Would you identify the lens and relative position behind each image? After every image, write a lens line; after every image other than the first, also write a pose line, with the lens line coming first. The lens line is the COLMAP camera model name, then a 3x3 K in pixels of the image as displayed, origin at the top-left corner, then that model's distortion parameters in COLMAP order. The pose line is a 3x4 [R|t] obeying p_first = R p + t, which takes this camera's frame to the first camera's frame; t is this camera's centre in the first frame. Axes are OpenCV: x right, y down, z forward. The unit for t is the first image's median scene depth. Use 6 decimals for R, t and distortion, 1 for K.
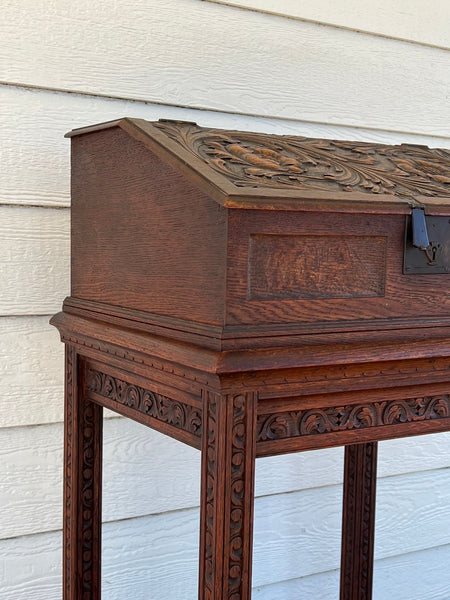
lens RADIAL K [[799.7, 0, 159.2], [0, 799.7, 290.0], [0, 0, 1]] dist [-0.022970, 0.000000]
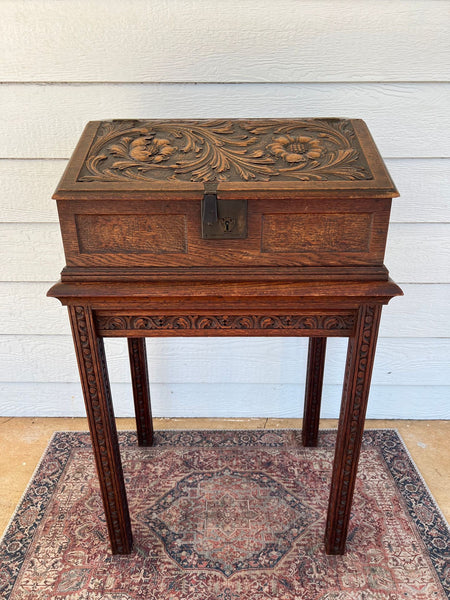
lens RADIAL K [[450.1, 0, 223.2], [0, 450.1, 305.3], [0, 0, 1]] dist [0.021324, -0.044171]
pose [[0.873934, 0.164551, -0.457343, 0.757851], [-0.008721, 0.946105, 0.323742, -0.178311], [0.485966, -0.278941, 0.828269, 0.288290]]
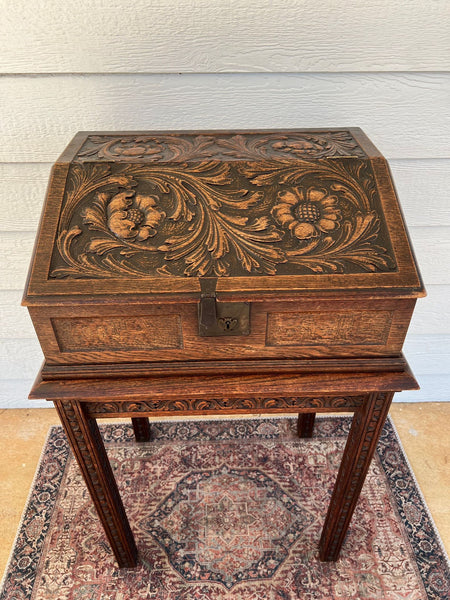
lens RADIAL K [[450.1, 0, 224.6], [0, 450.1, 304.1], [0, 0, 1]] dist [0.021324, -0.044171]
pose [[0.890883, 0.247536, -0.380860, 0.621843], [-0.004269, 0.842991, 0.537910, -0.472171], [0.454214, -0.477589, 0.752063, 0.491926]]
